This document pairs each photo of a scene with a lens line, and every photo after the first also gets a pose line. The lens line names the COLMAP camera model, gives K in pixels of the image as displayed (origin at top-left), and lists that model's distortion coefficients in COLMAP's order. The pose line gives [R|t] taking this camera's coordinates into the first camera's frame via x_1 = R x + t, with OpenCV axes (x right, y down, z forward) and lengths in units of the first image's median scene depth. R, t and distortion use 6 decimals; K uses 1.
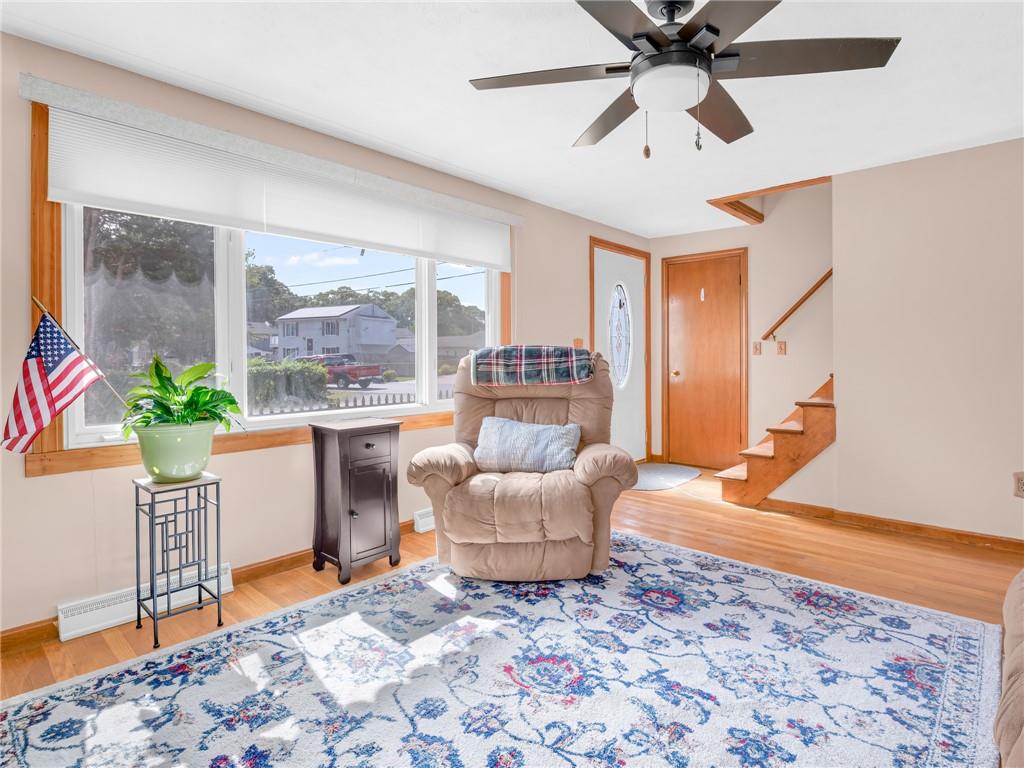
lens RADIAL K [[548.2, 0, 512.6], [0, 548.2, 381.1], [0, 0, 1]] dist [-0.000964, -0.011269]
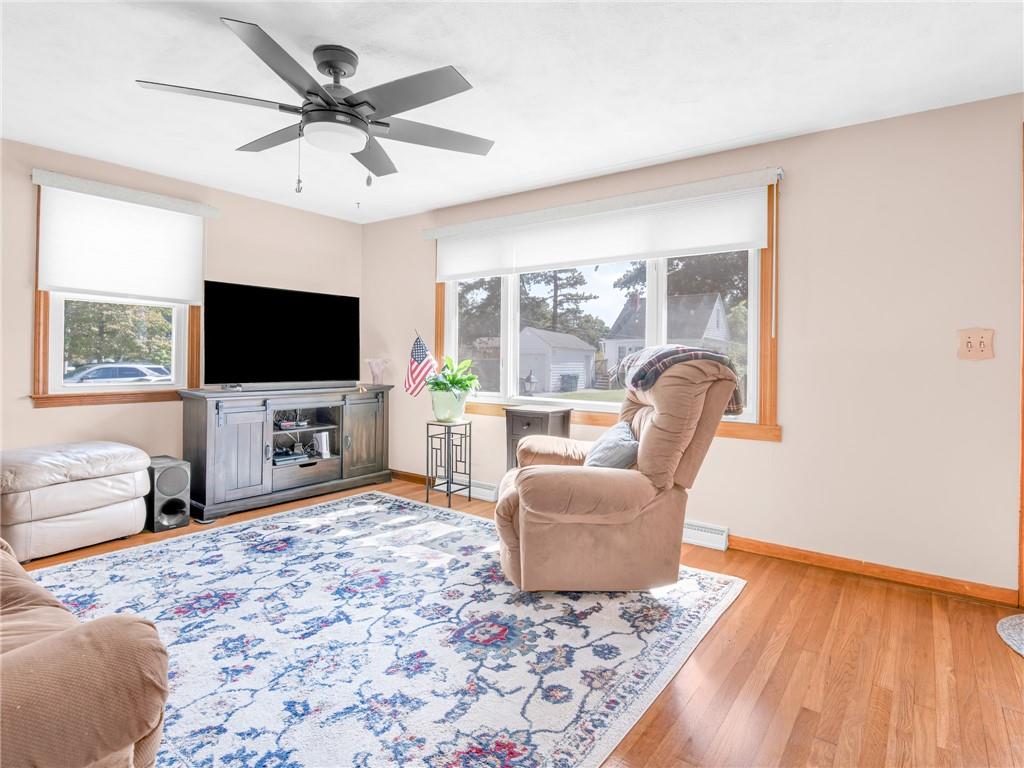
lens RADIAL K [[548.2, 0, 520.6], [0, 548.2, 365.0], [0, 0, 1]] dist [-0.000964, -0.011269]
pose [[0.099470, 0.018915, -0.994861, 1.314987], [-0.060230, 0.998100, 0.012955, -0.050269], [0.993216, 0.058632, 0.100421, 1.088703]]
